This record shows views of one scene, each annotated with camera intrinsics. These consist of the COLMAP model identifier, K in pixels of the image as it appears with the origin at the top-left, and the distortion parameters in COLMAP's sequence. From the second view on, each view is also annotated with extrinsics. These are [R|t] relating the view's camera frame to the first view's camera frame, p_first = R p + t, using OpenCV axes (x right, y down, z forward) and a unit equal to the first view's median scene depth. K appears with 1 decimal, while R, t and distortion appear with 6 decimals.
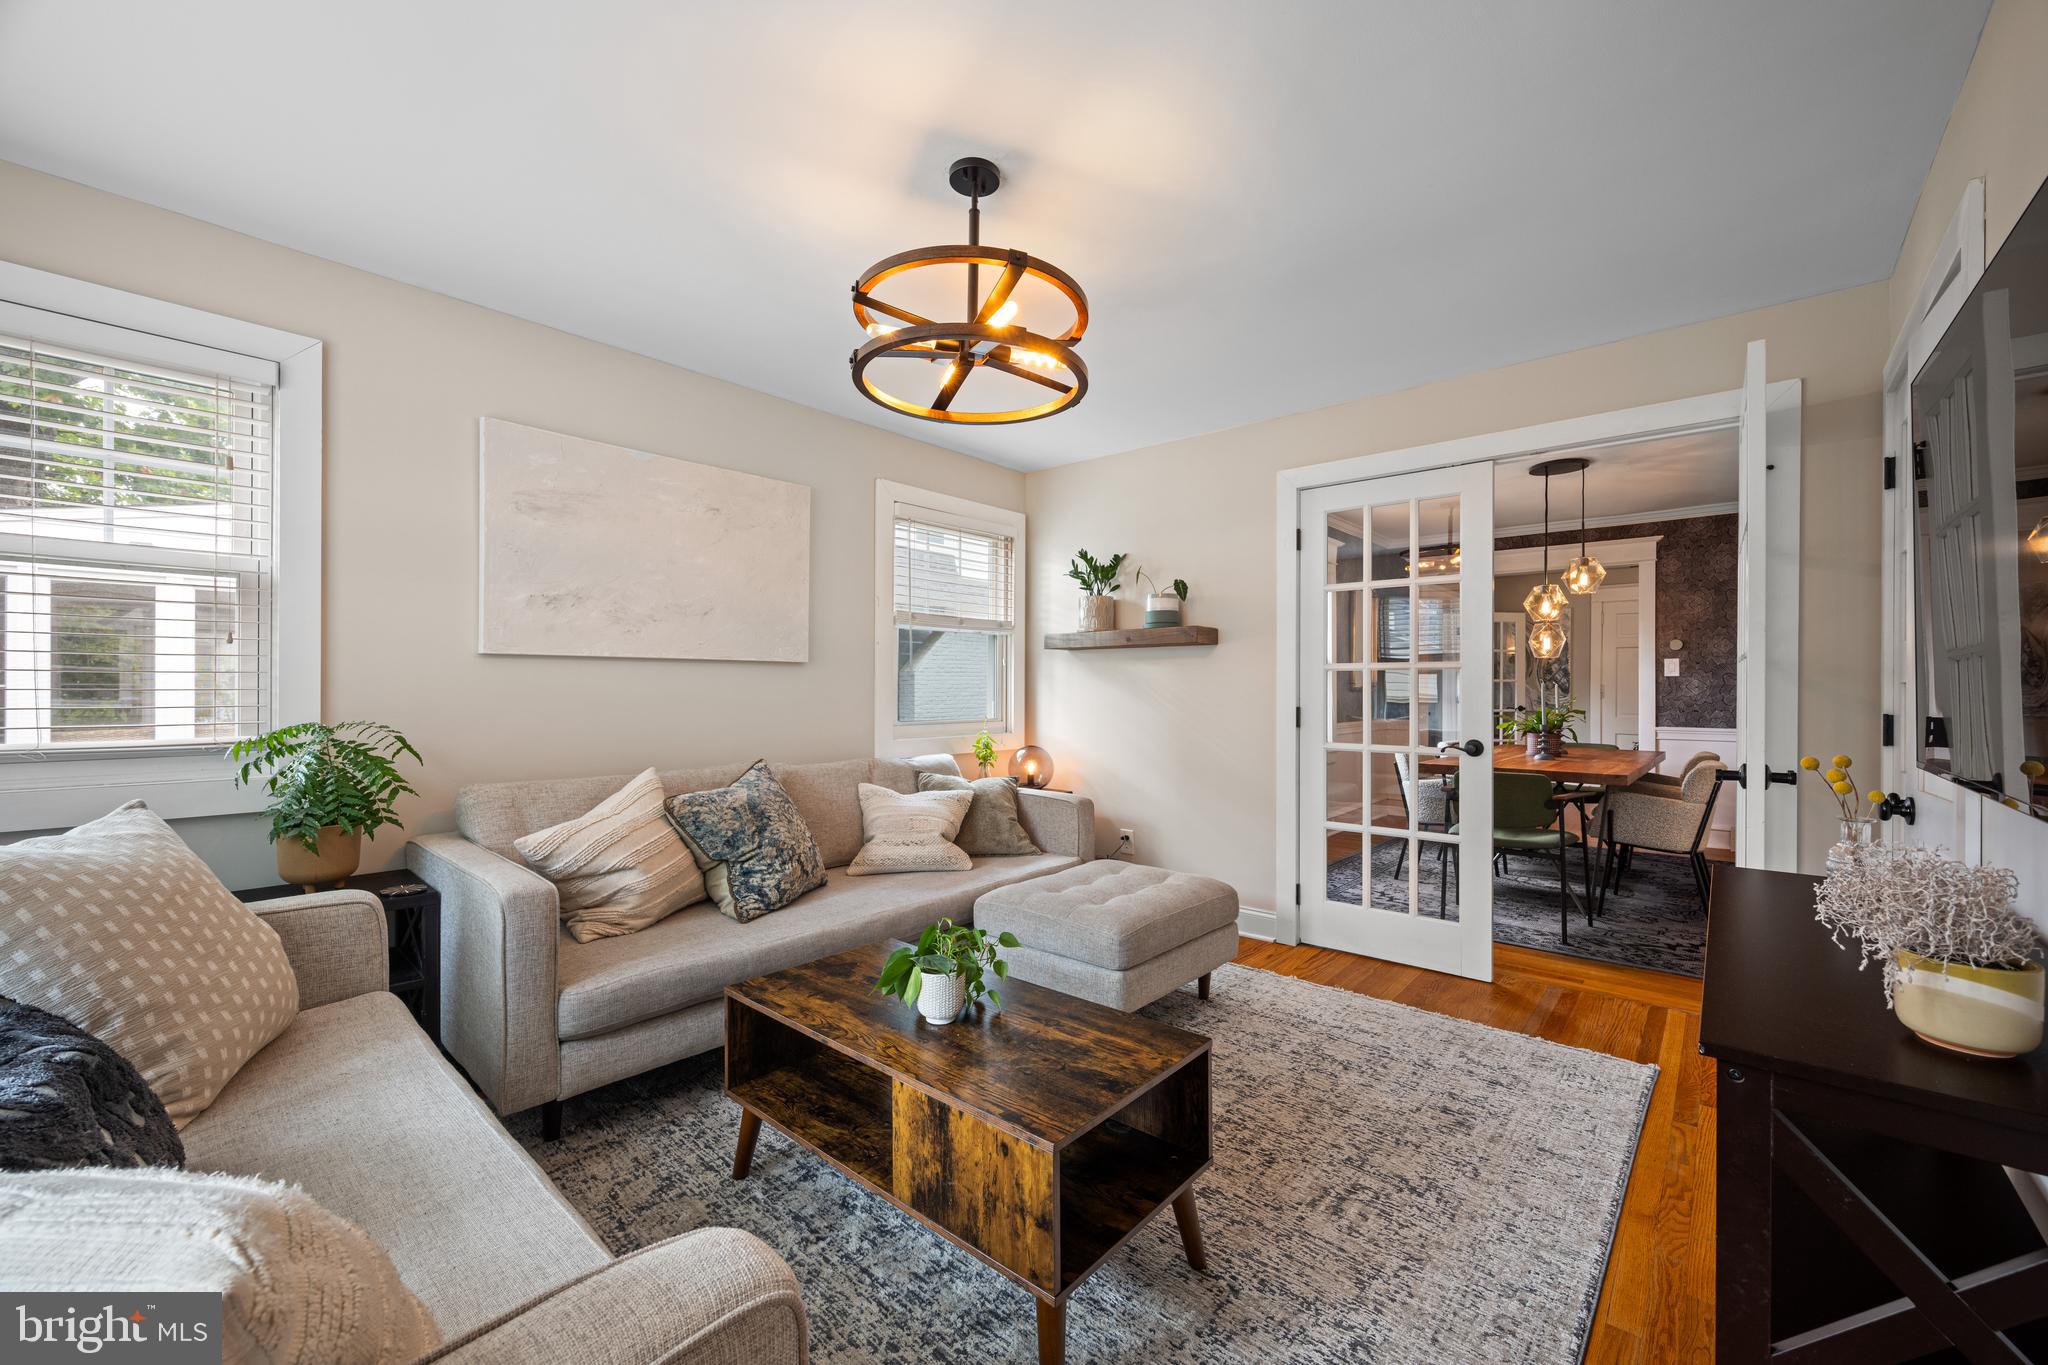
lens RADIAL K [[809.9, 0, 1030.2], [0, 809.9, 691.3], [0, 0, 1]] dist [-0.000764, 0.000132]
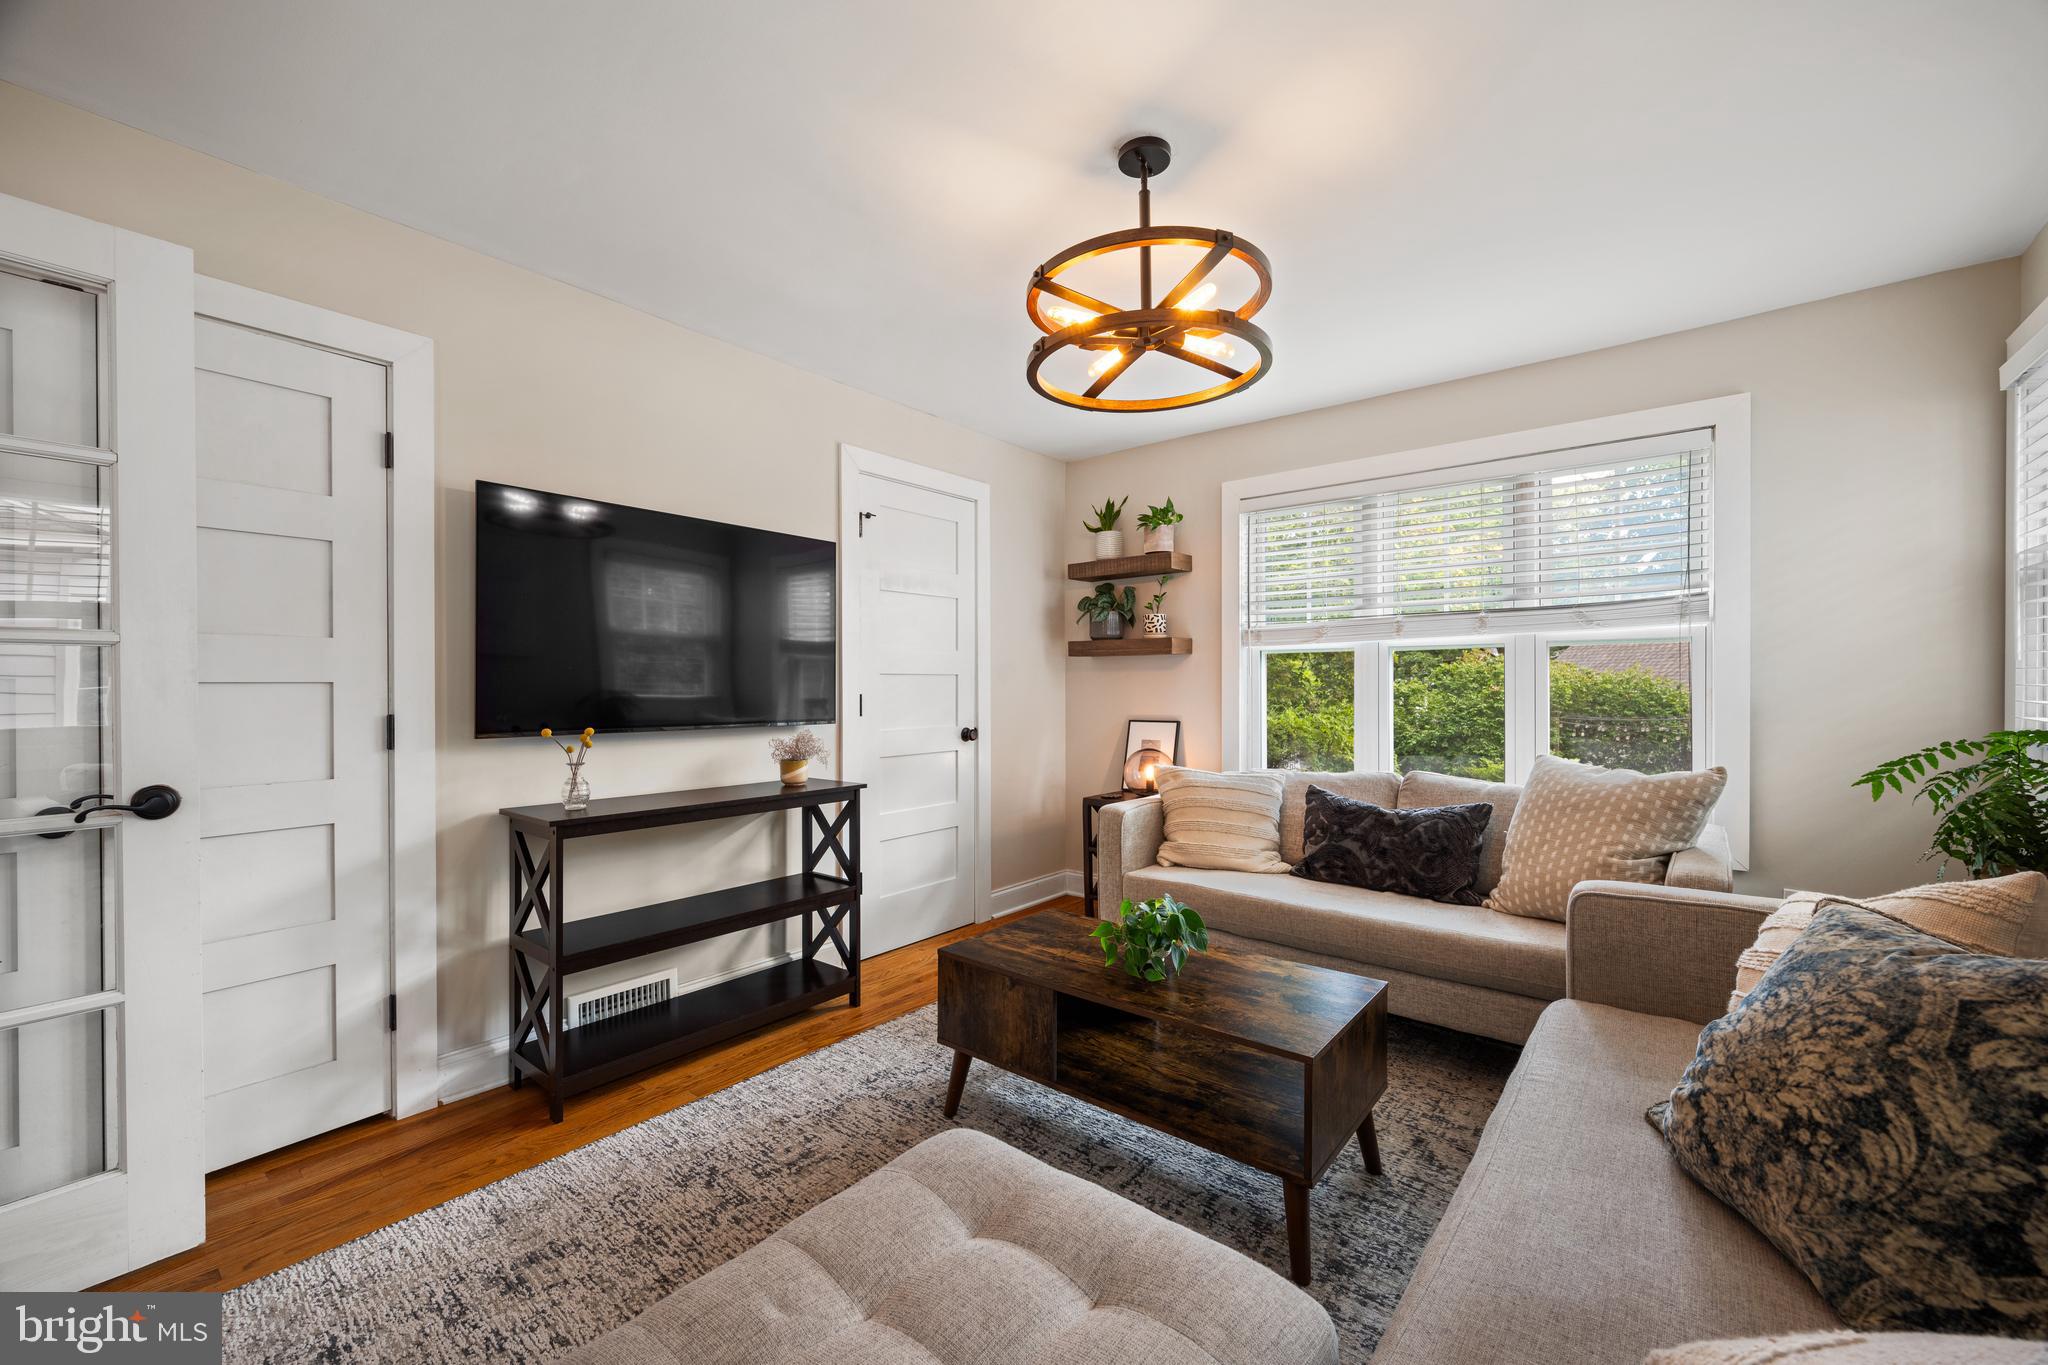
lens RADIAL K [[809.9, 0, 1030.2], [0, 809.9, 691.3], [0, 0, 1]] dist [-0.000764, 0.000132]
pose [[-0.999224, -0.000014, -0.039395, 0.105735], [-0.000458, 0.999937, 0.011240, -0.009012], [0.039392, 0.011249, -0.999161, 1.966400]]
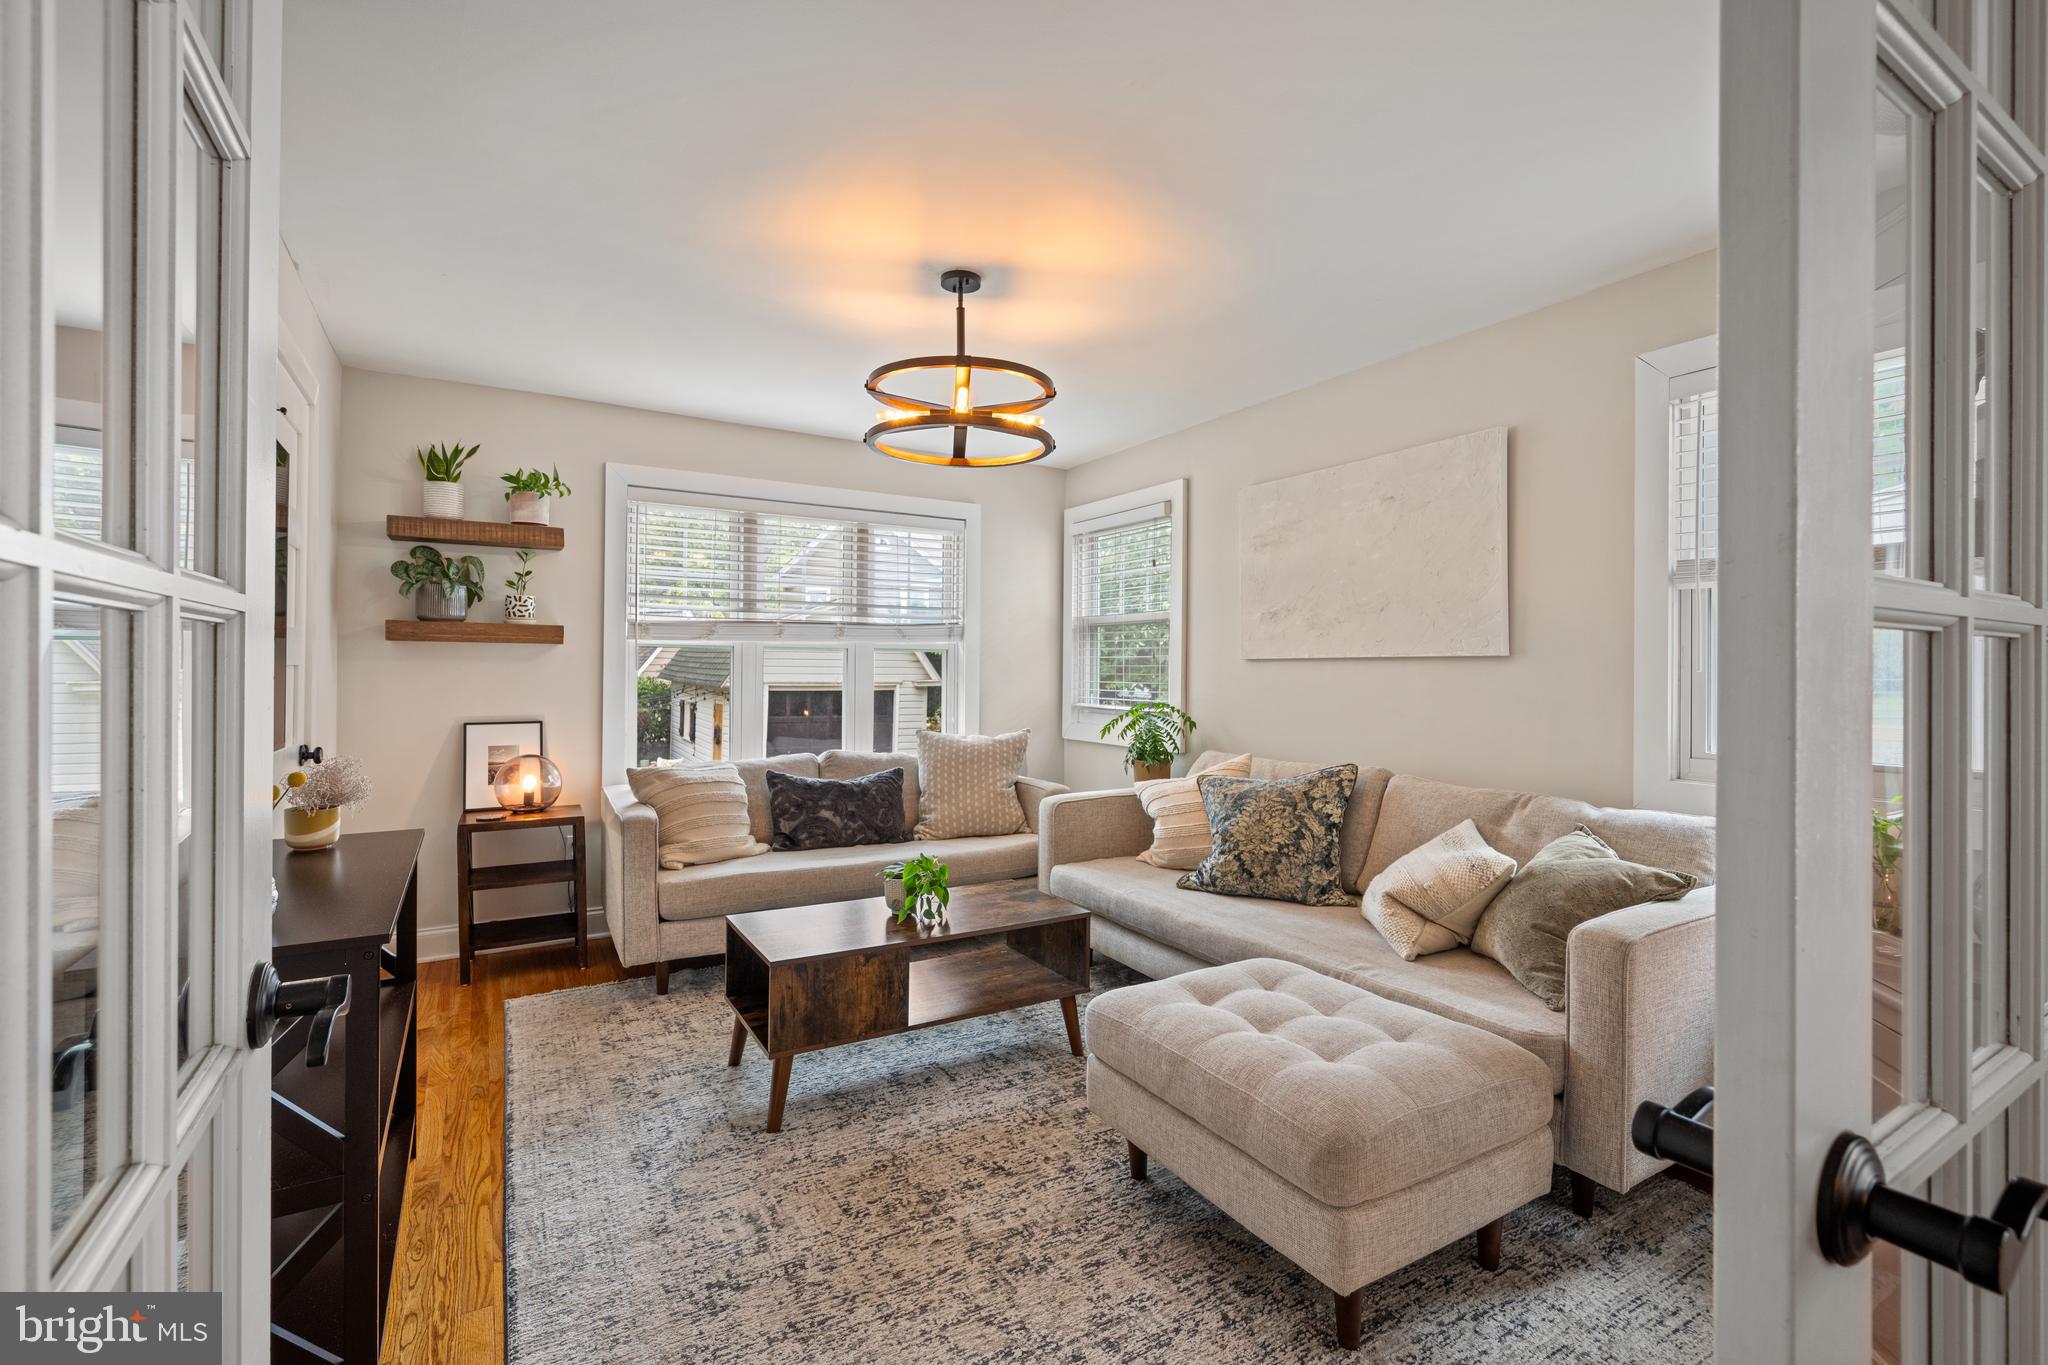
lens RADIAL K [[904.3, 0, 1020.6], [0, 904.3, 669.5], [0, 0, 1]] dist [0.000229, 0.000273]
pose [[-0.312845, -0.007136, -0.949777, 1.232756], [-0.010265, 0.999939, -0.004131, -0.026058], [0.949749, 0.008457, -0.312899, 1.532734]]
